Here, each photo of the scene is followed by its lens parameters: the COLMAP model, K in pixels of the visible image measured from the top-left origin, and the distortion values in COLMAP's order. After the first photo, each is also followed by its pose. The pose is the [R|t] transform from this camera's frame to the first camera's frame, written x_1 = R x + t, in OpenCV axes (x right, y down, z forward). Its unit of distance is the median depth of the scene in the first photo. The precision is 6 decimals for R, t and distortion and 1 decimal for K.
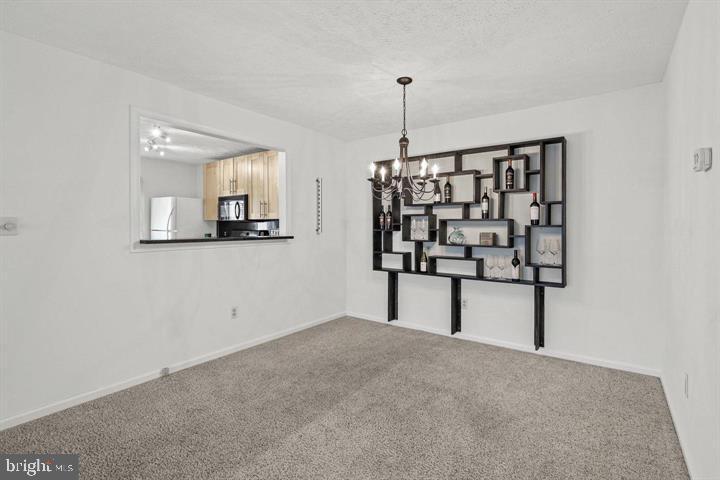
lens RADIAL K [[342.9, 0, 359.0], [0, 342.9, 230.9], [0, 0, 1]] dist [-0.001210, 0.000093]
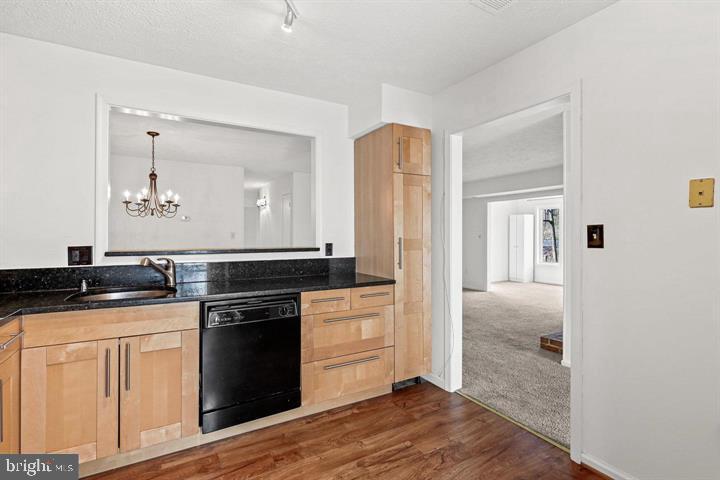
lens RADIAL K [[353.5, 0, 360.0], [0, 353.5, 240.0], [0, 0, 1]] dist [-0.000750, -0.000025]
pose [[-0.918695, -0.006678, 0.394910, -0.973786], [0.003855, 0.999658, 0.025873, -0.024263], [-0.394948, 0.025292, -0.918355, 1.582977]]
